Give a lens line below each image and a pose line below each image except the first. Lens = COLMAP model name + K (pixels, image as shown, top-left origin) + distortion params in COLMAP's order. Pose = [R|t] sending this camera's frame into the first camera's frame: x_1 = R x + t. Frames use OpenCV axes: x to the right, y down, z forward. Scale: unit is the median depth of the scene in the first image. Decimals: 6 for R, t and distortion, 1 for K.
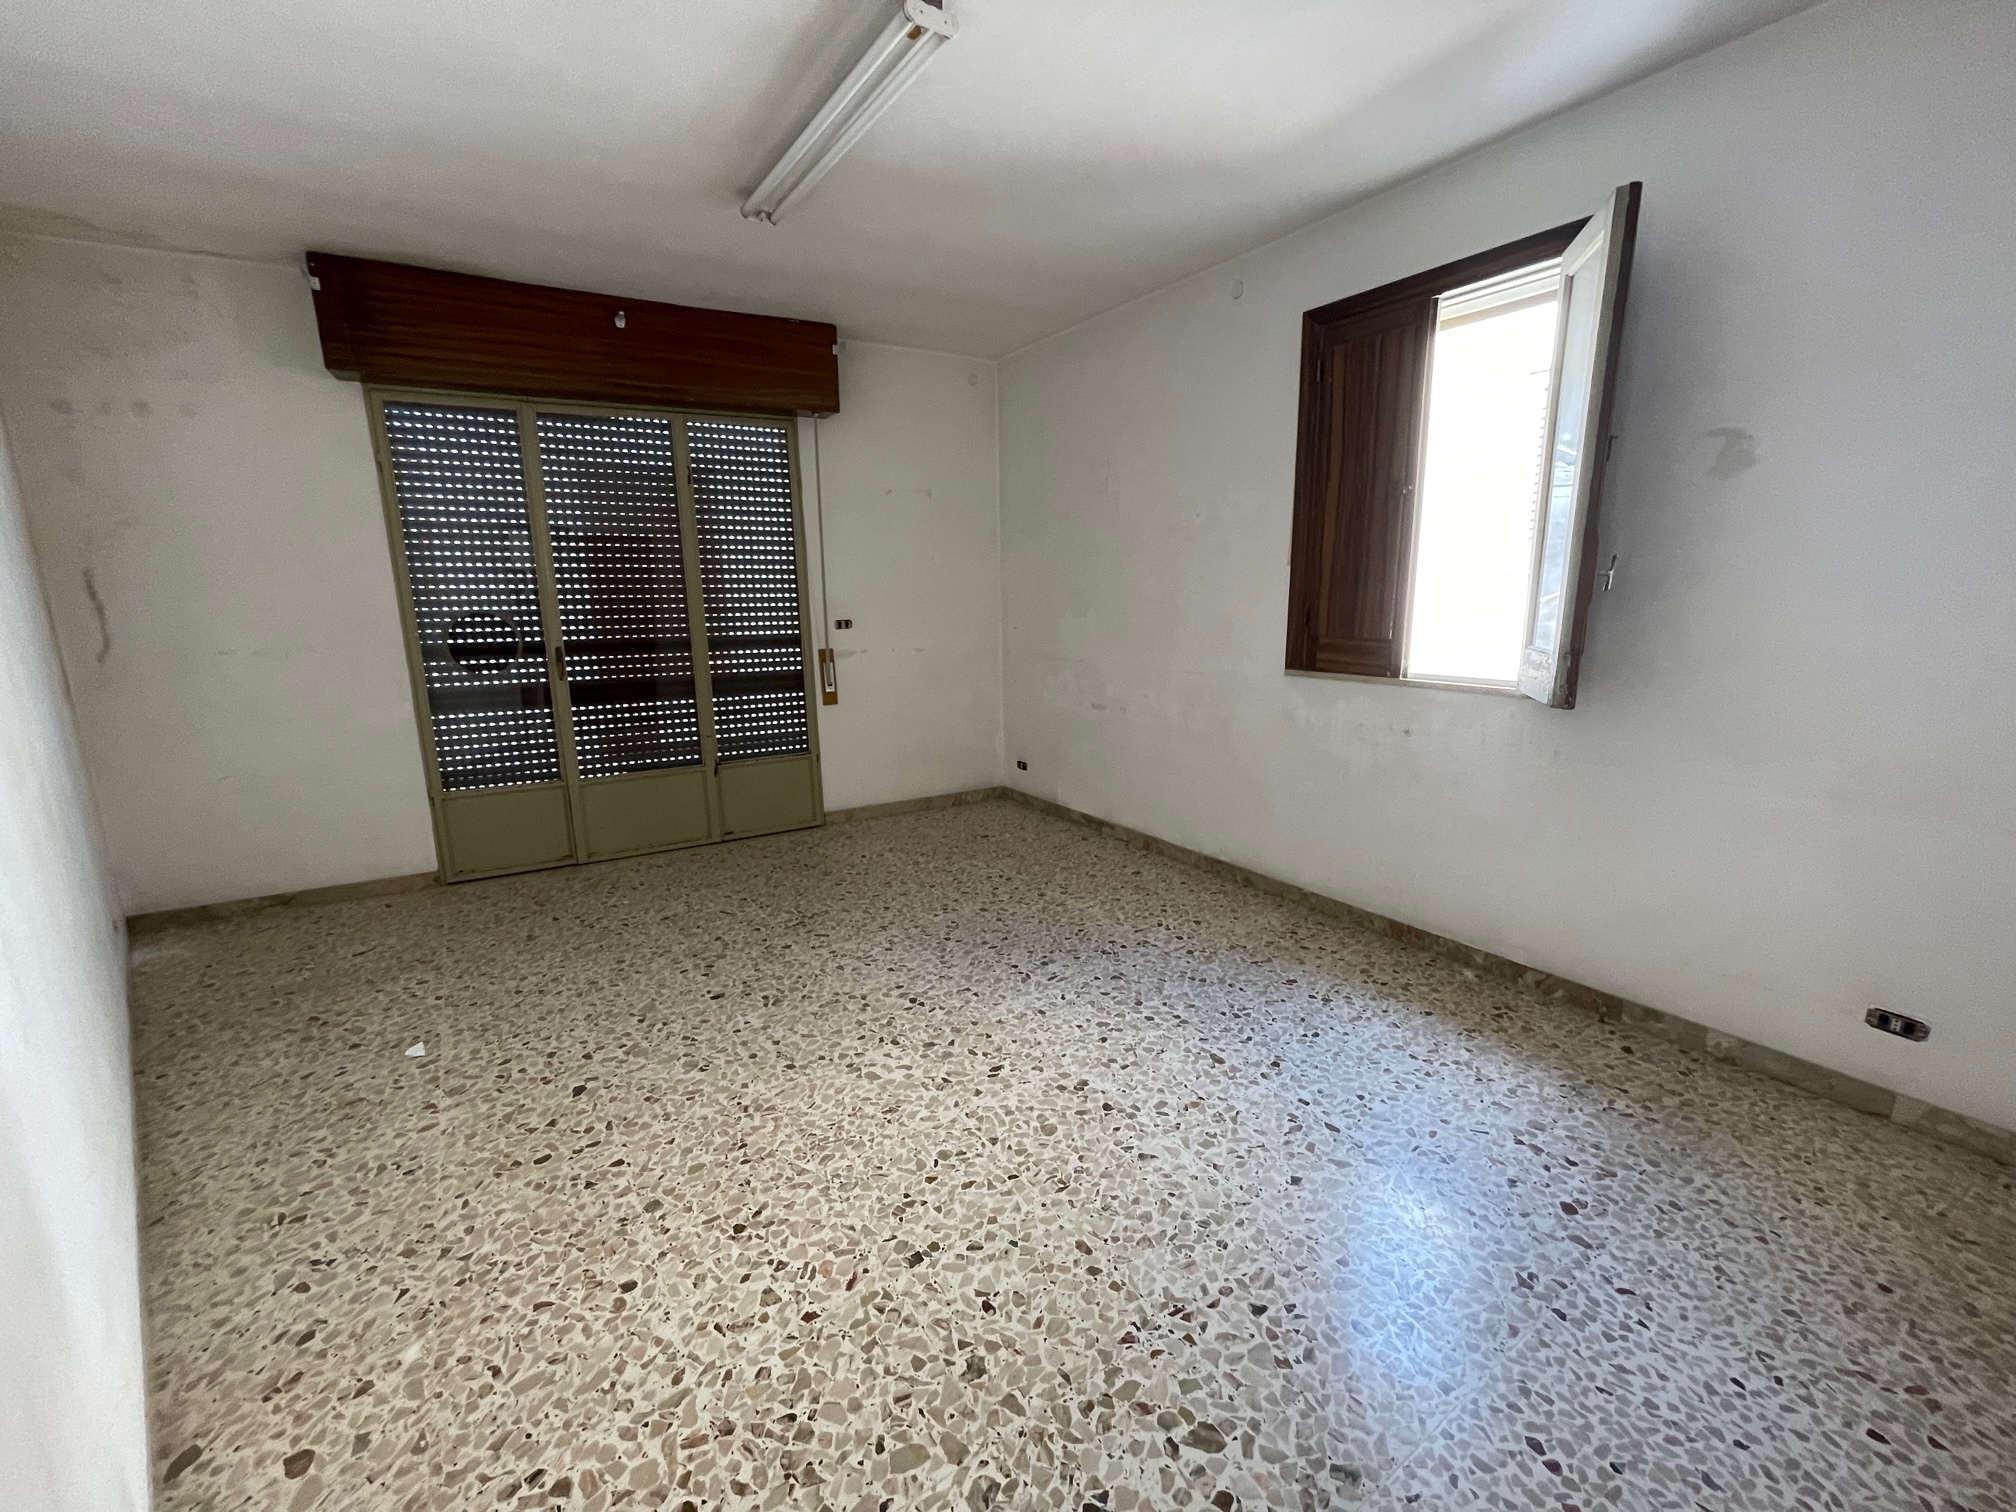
lens RADIAL K [[804.3, 0, 994.4], [0, 804.3, 754.9], [0, 0, 1]] dist [-0.002442, -0.000020]
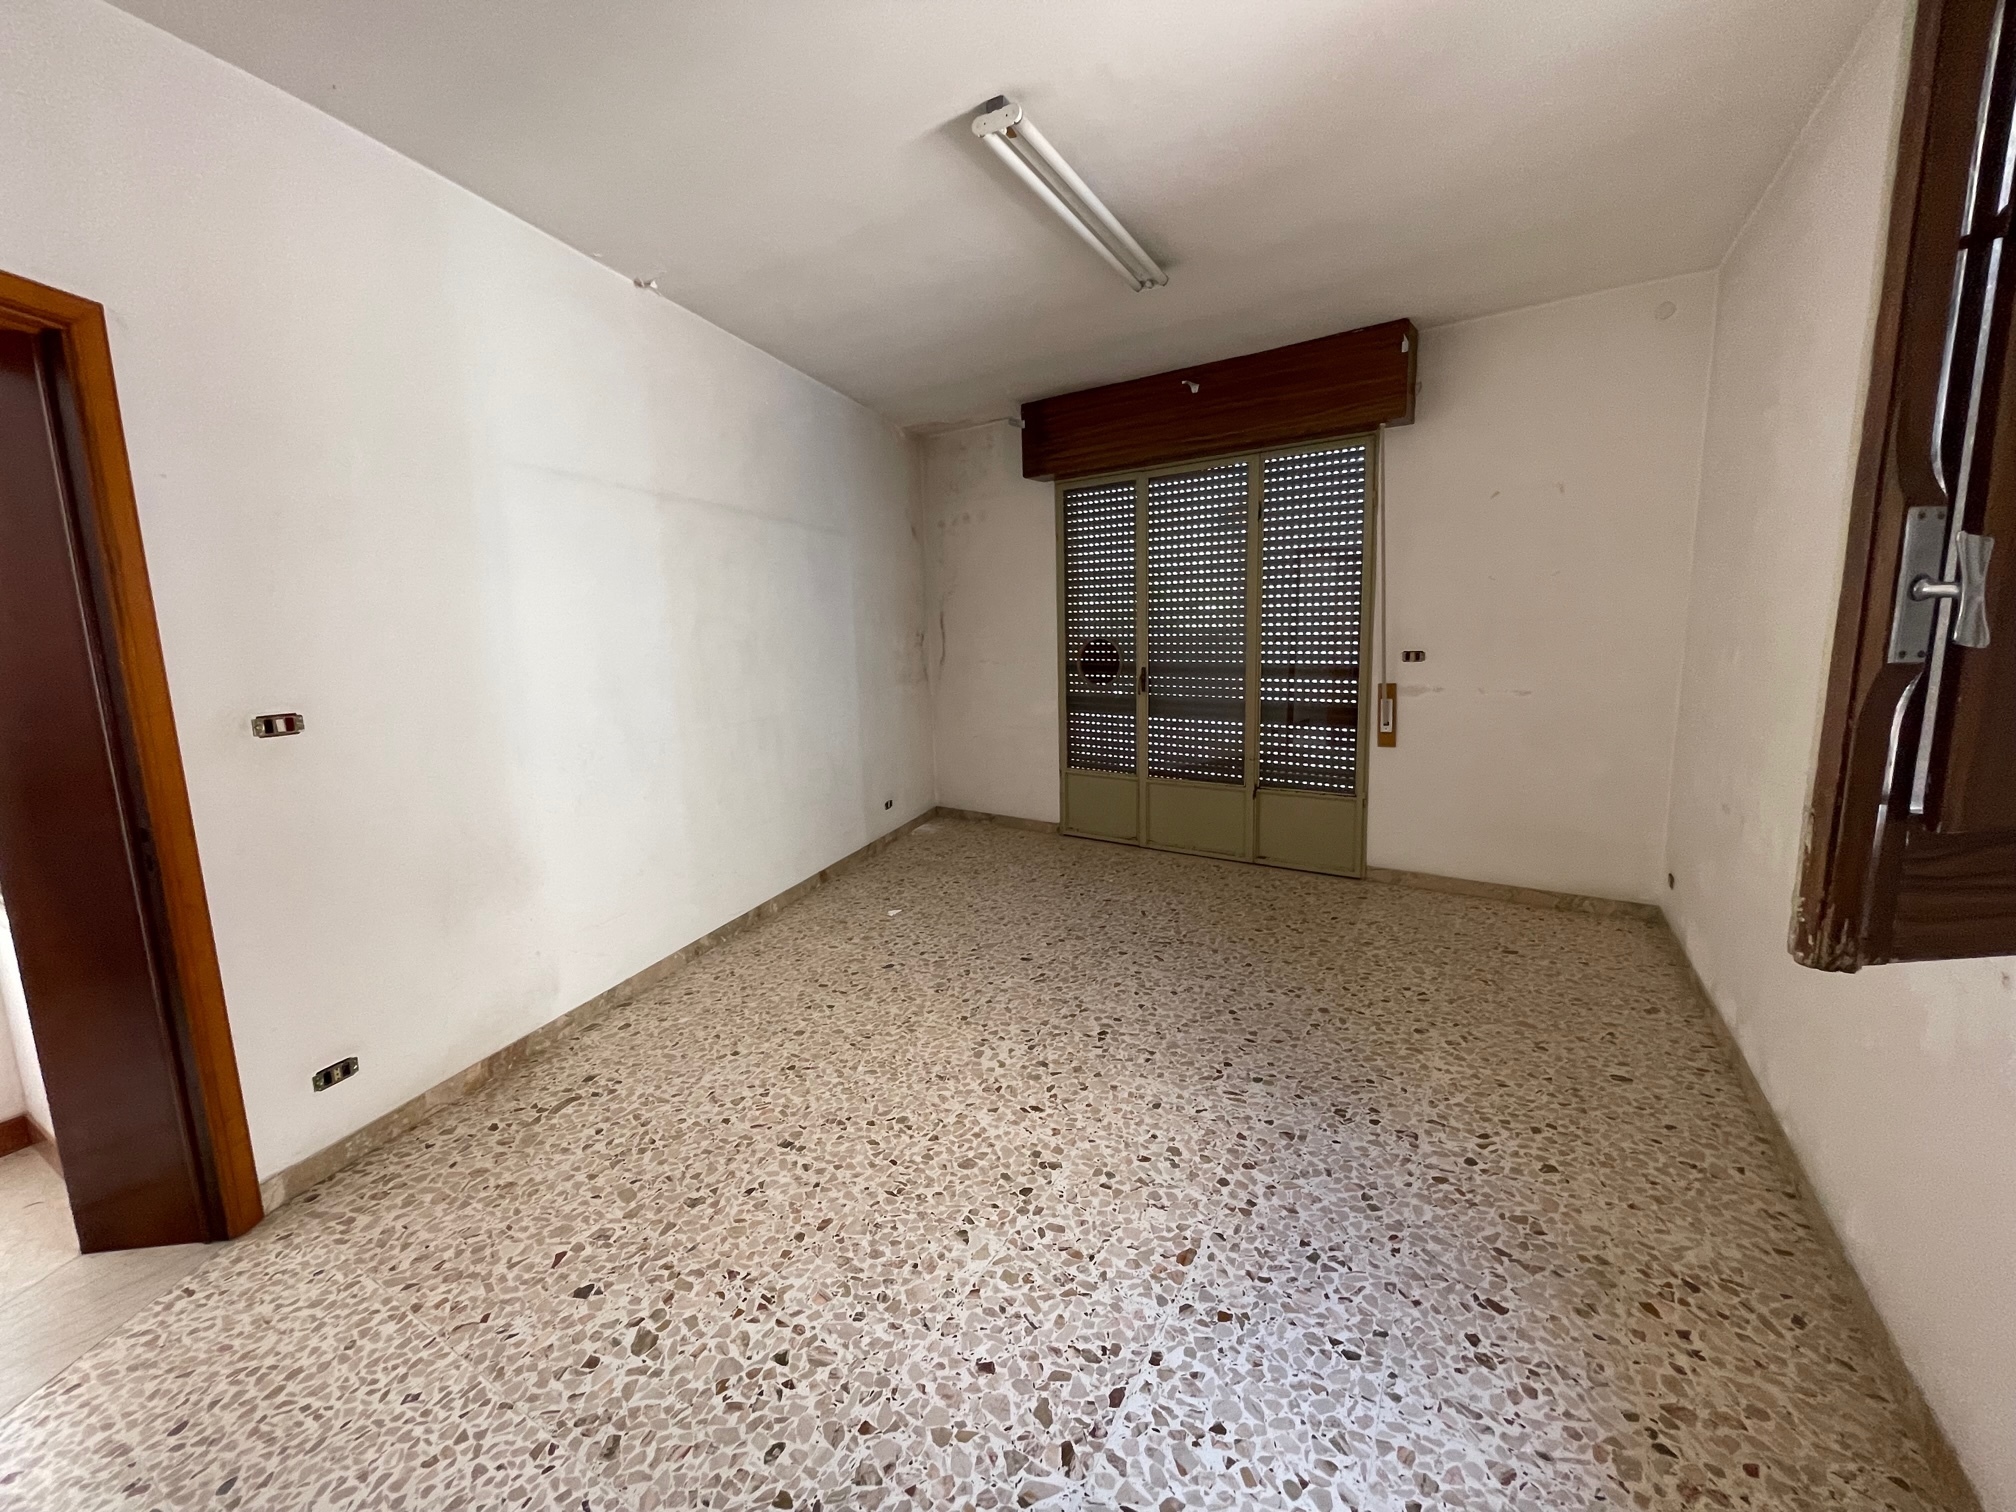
lens RADIAL K [[804.3, 0, 994.6], [0, 804.3, 750.6], [0, 0, 1]] dist [-0.002442, -0.000020]
pose [[0.429891, 0.138144, -0.892250, 0.531105], [-0.163178, 0.983840, 0.073705, -0.071162], [0.888013, 0.113911, 0.445486, 0.306697]]
